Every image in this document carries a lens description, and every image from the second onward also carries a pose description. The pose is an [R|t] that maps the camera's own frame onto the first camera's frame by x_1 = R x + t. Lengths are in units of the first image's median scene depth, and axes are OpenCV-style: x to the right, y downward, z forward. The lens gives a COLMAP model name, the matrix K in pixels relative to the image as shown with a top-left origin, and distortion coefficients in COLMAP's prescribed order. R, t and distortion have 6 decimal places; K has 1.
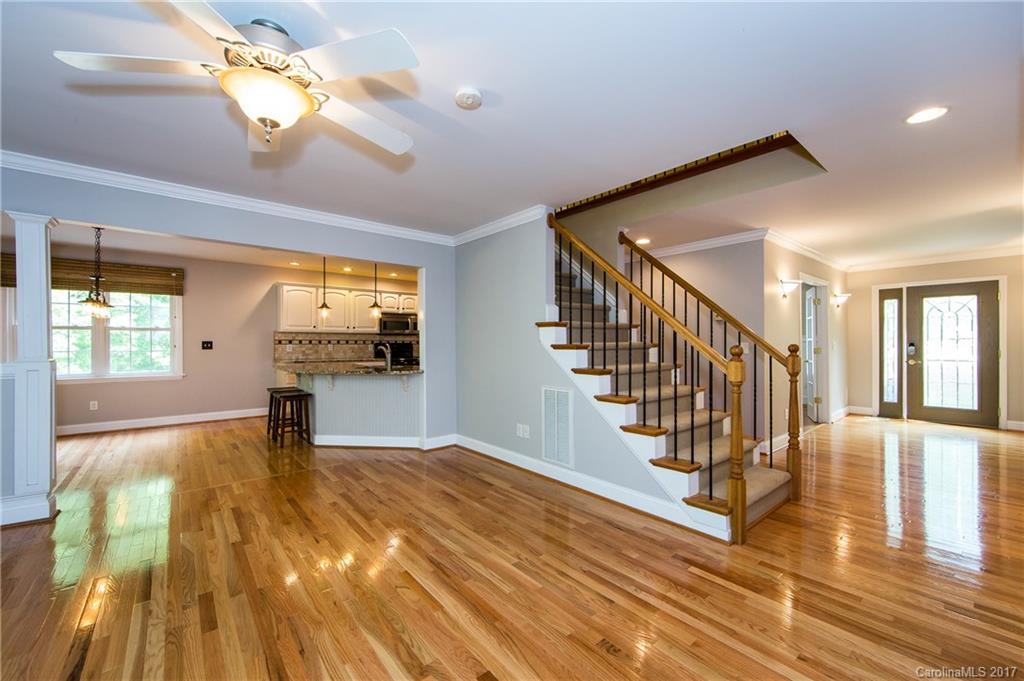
lens RADIAL K [[409.3, 0, 520.1], [0, 409.3, 343.3], [0, 0, 1]] dist [-0.000897, -0.000145]
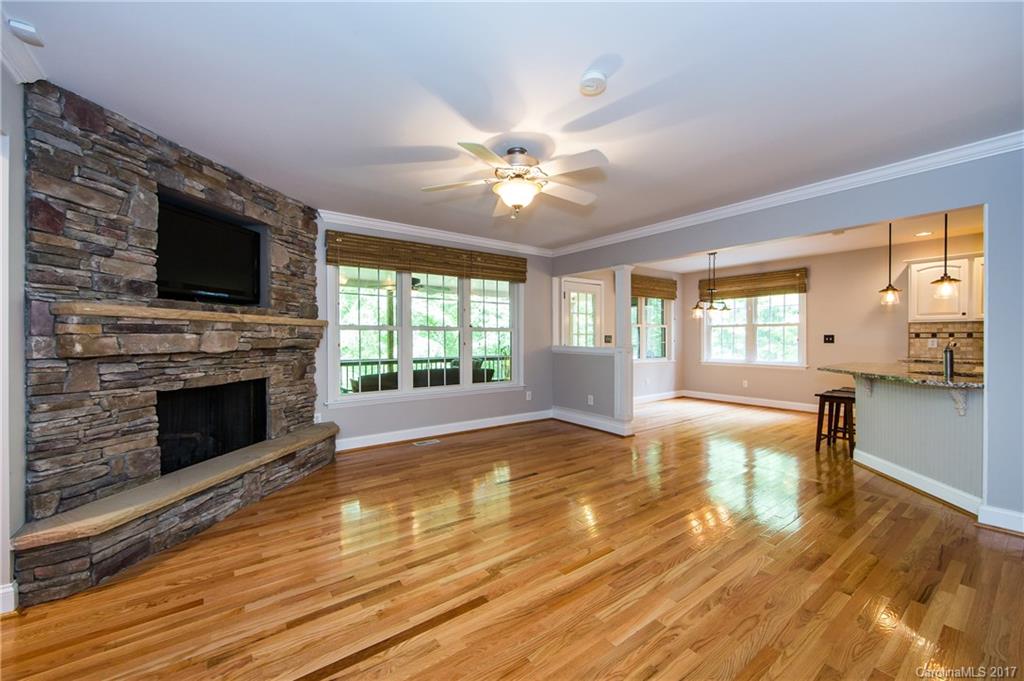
lens RADIAL K [[407.3, 0, 510.1], [0, 407.3, 338.5], [0, 0, 1]] dist [0.000394, 0.000185]
pose [[-0.072621, 0.002918, -0.997355, 0.407764], [-0.000263, 0.999996, 0.002945, 0.001228], [0.997360, 0.000476, -0.072620, 0.411556]]
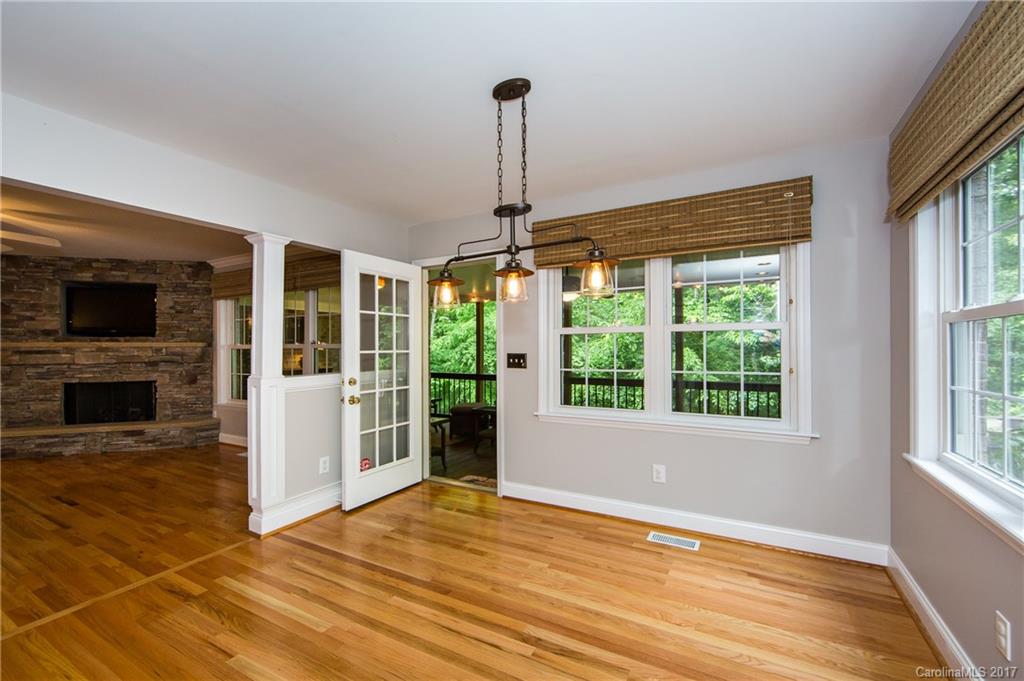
lens RADIAL K [[405.9, 0, 514.3], [0, 405.9, 344.1], [0, 0, 1]] dist [-0.000042, -0.000032]
pose [[-0.933772, 0.001470, -0.357864, -0.857145], [0.004491, 0.999961, -0.007612, -0.016778], [0.357839, -0.008715, -0.933743, 1.375551]]
